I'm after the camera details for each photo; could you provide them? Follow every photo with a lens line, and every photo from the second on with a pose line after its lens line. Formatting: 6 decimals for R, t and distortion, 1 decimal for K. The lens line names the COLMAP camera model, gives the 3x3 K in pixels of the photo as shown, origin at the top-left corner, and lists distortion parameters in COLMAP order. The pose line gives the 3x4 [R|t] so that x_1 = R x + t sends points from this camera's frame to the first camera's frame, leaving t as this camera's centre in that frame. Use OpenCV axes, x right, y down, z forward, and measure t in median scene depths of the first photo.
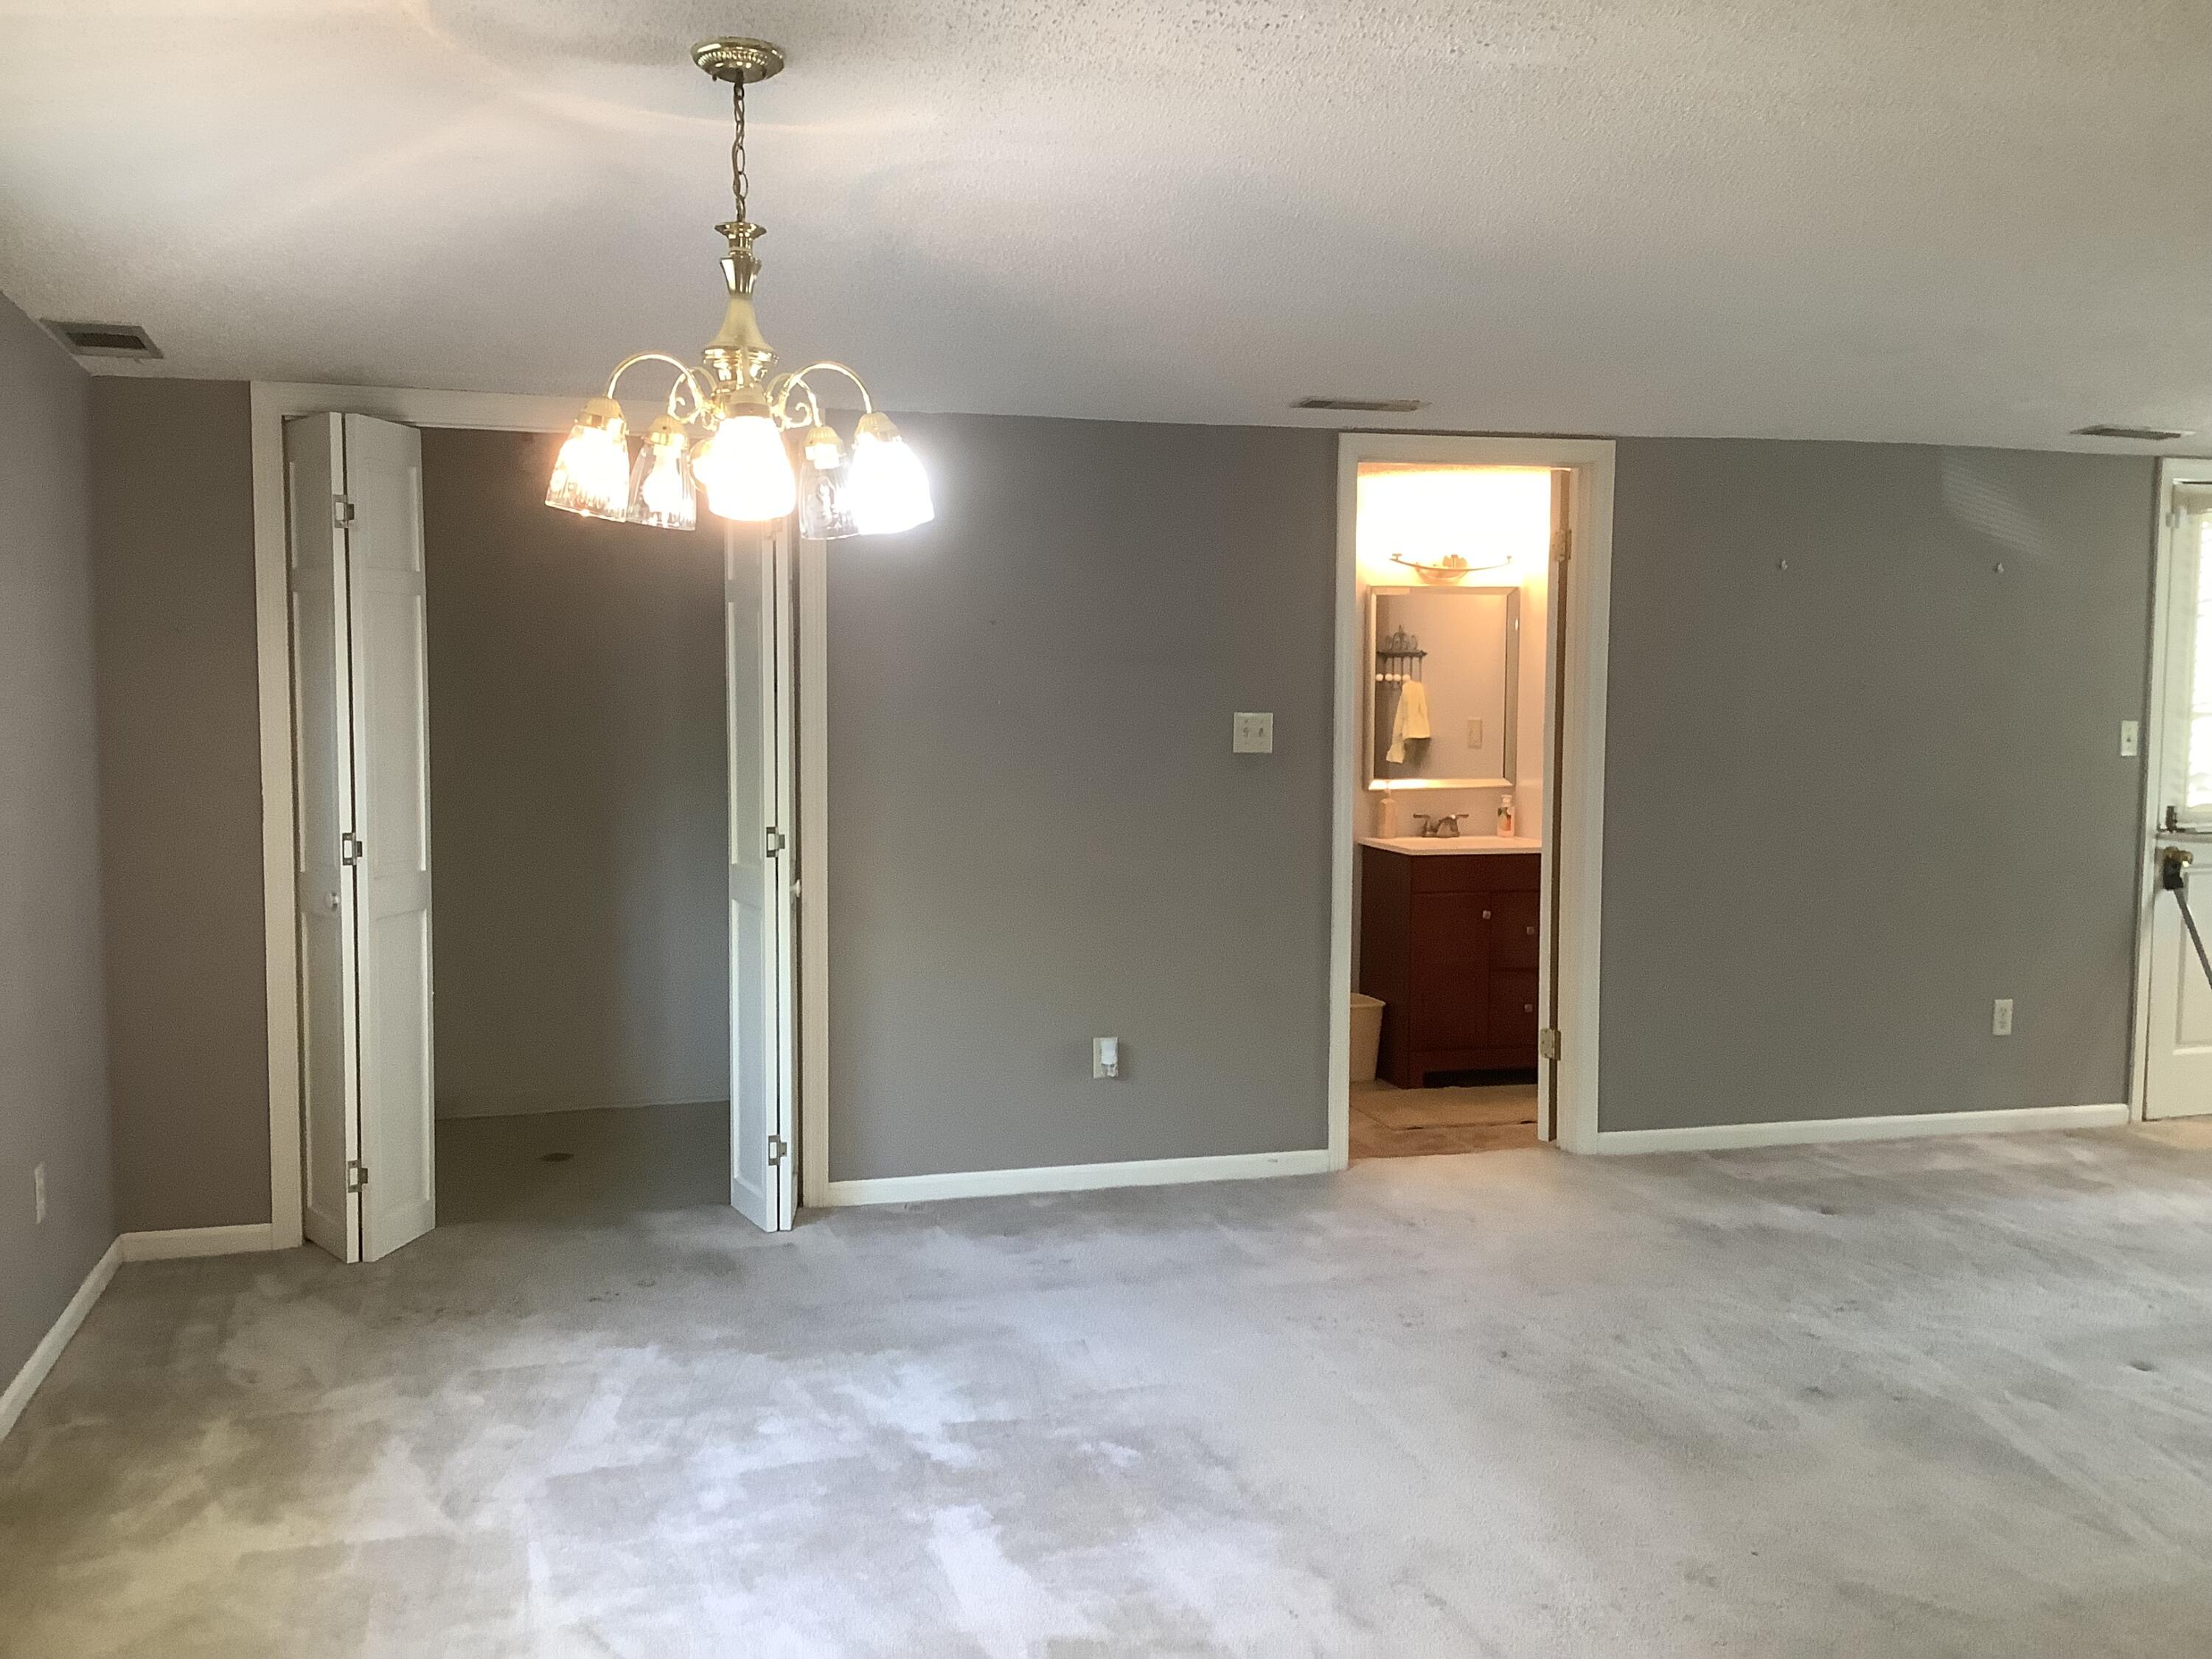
lens RADIAL K [[1982.5, 0, 1098.3], [0, 1982.5, 818.7], [0, 0, 1]] dist [0.107751, -0.168479]
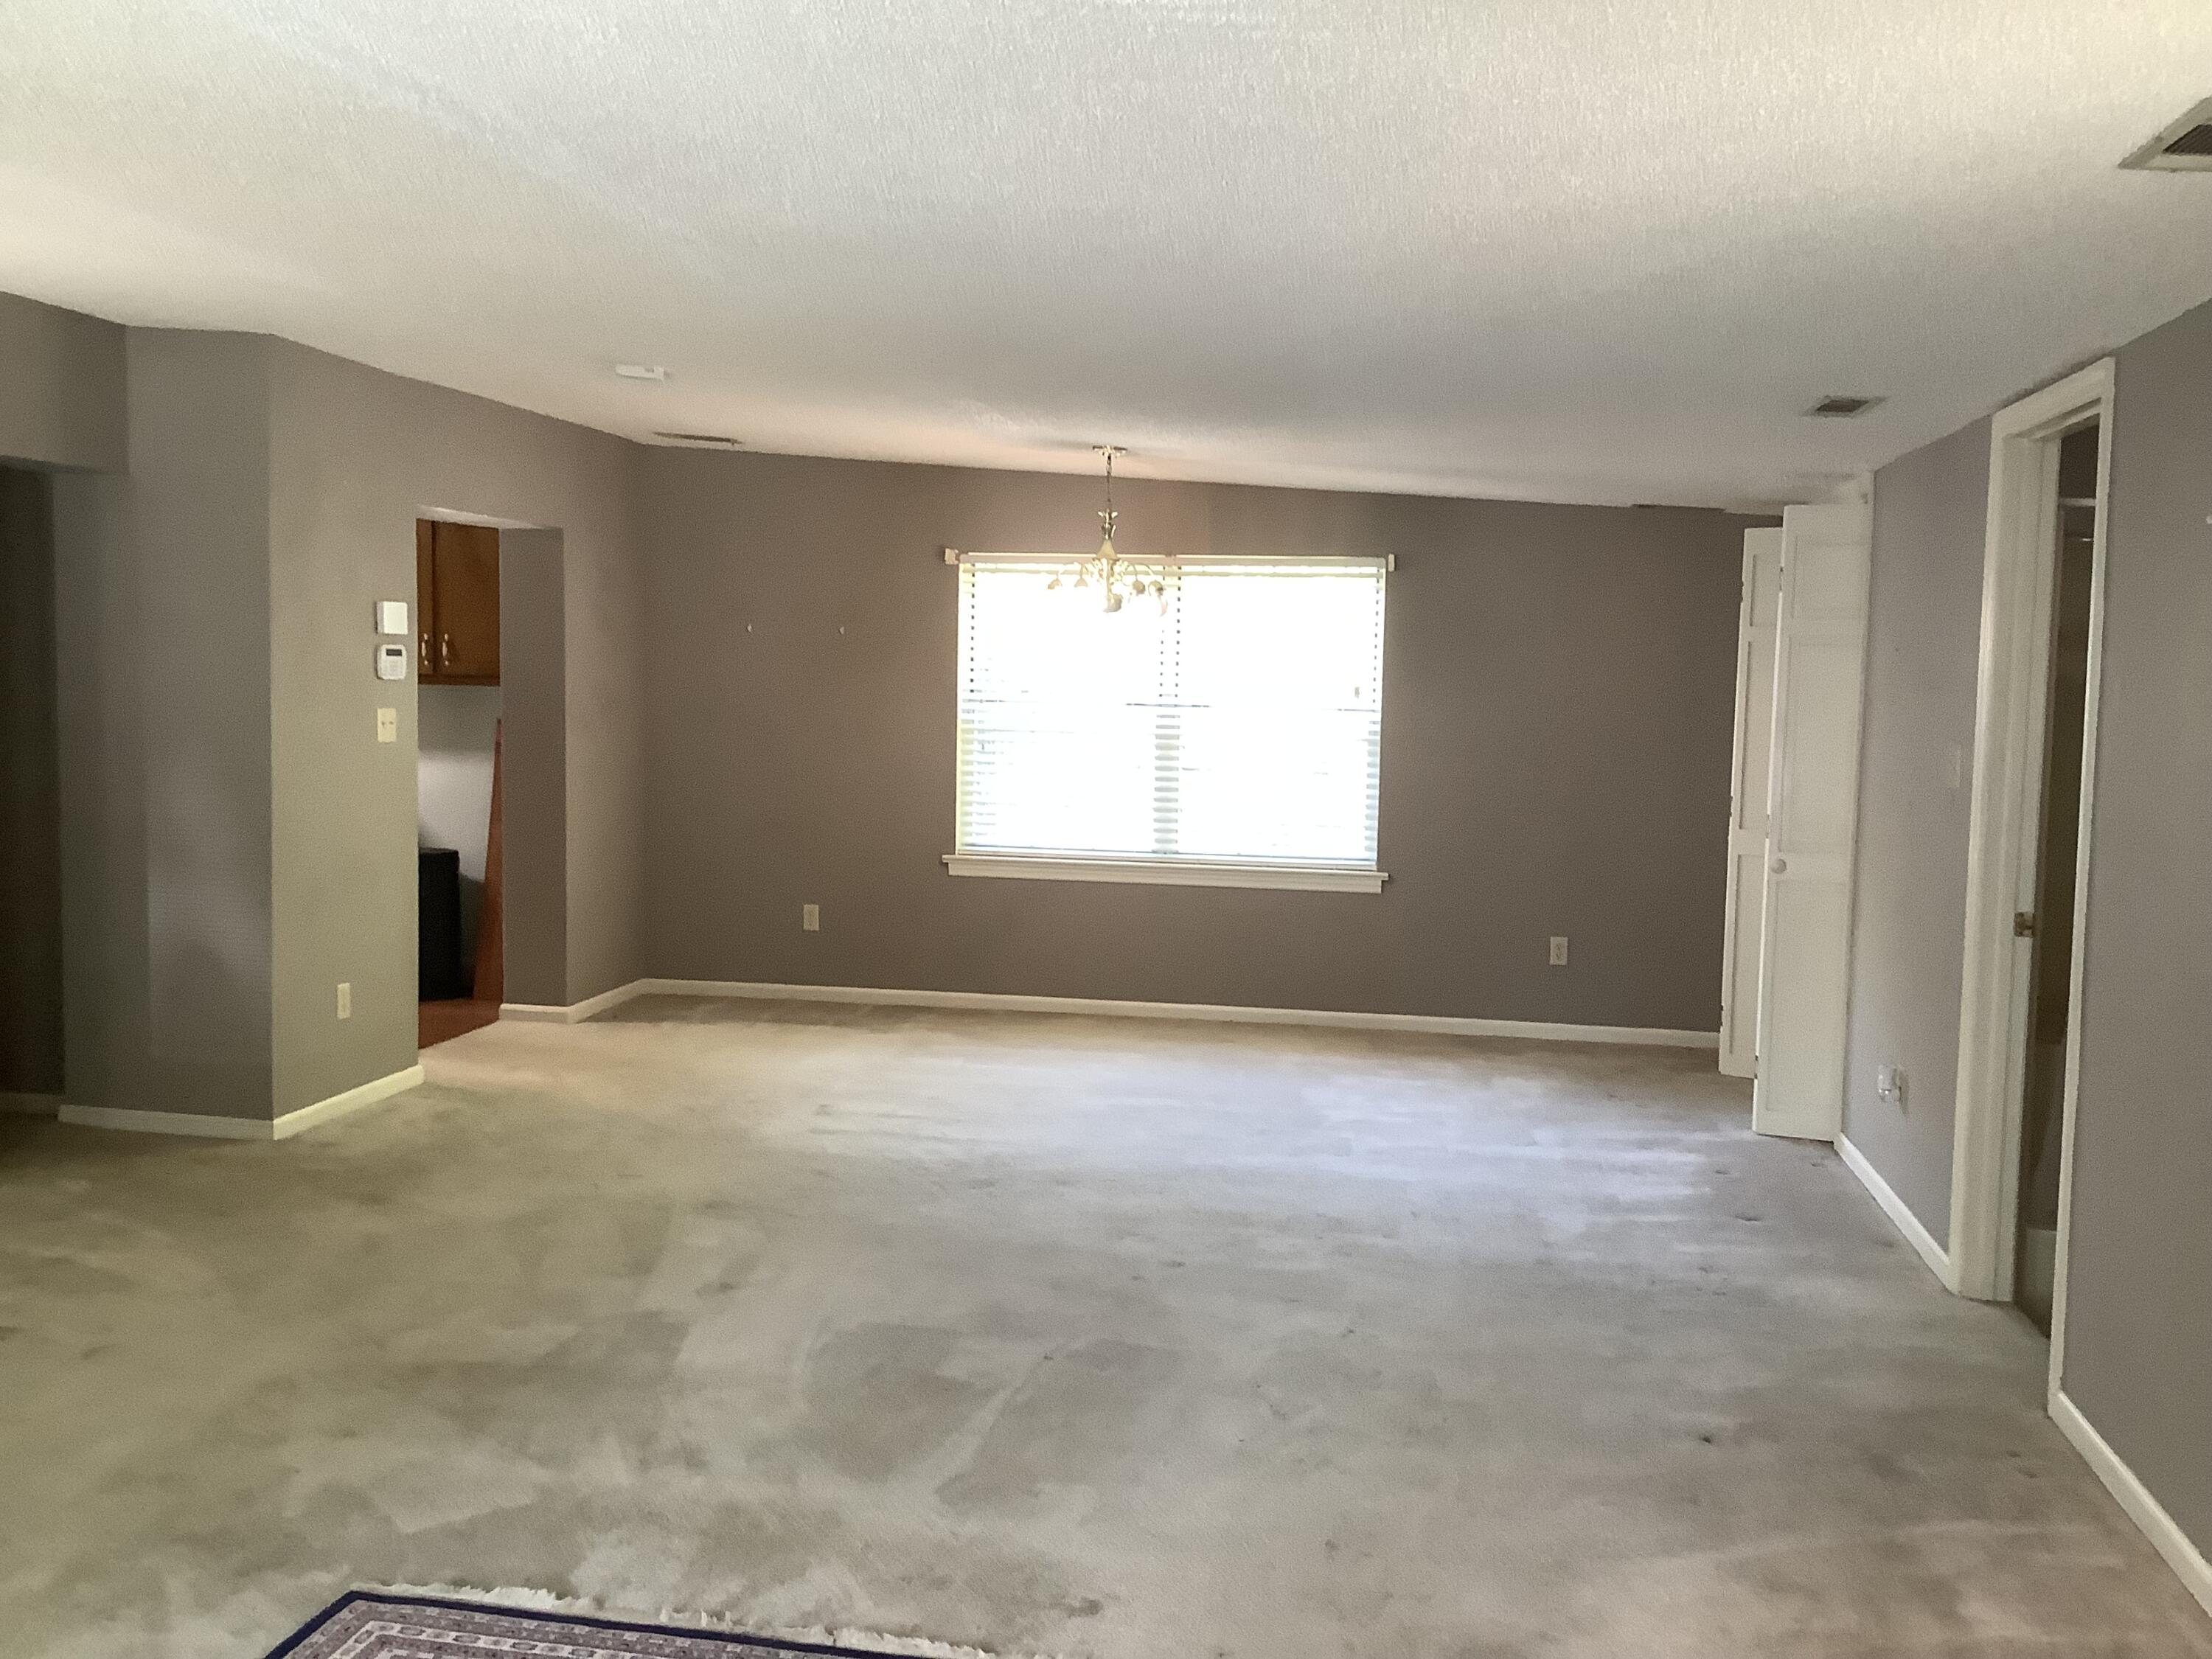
lens RADIAL K [[1982.5, 0, 1098.3], [0, 1982.5, 818.7], [0, 0, 1]] dist [0.107751, -0.168479]
pose [[-0.456410, 0.055930, -0.888010, 1.478171], [-0.081494, 0.991200, 0.104314, -0.115217], [0.886030, 0.119978, -0.447835, 1.484262]]
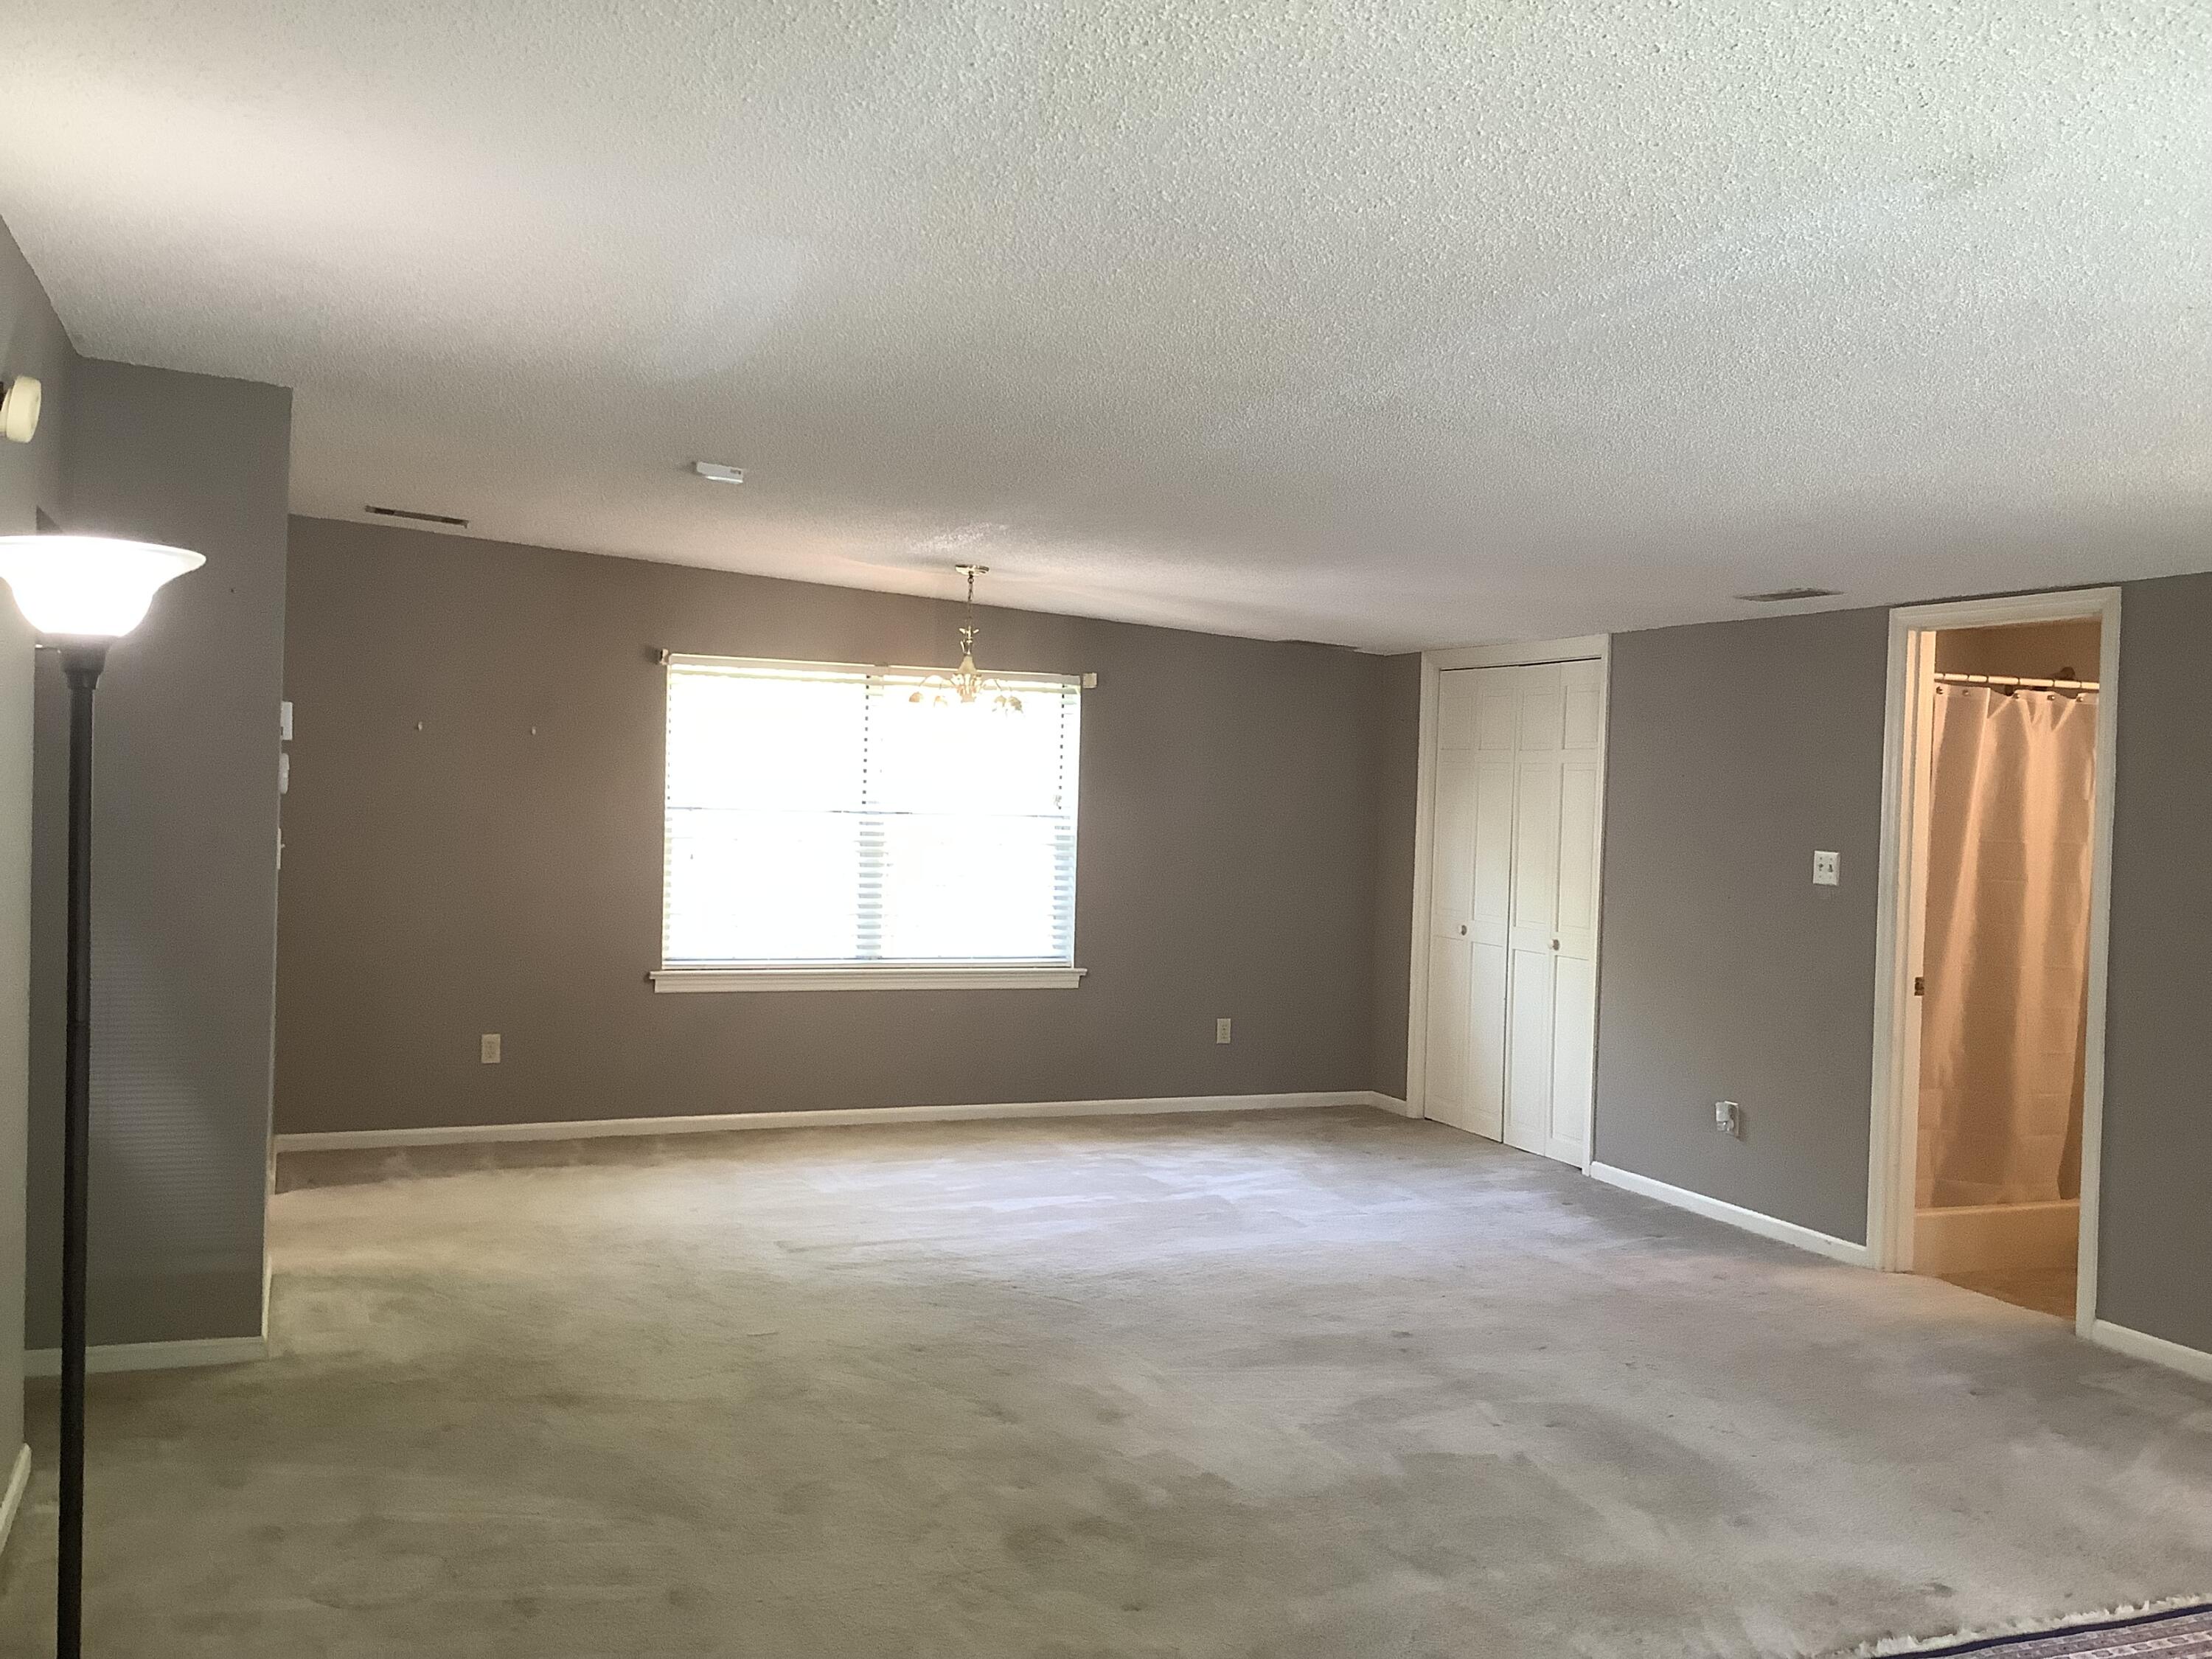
lens RADIAL K [[1982.5, 0, 1098.3], [0, 1982.5, 818.7], [0, 0, 1]] dist [0.107751, -0.168479]
pose [[0.094771, 0.019542, -0.995307, 1.705453], [-0.097324, 0.995200, 0.010273, -0.059612], [0.990730, 0.095893, 0.096218, 0.633187]]
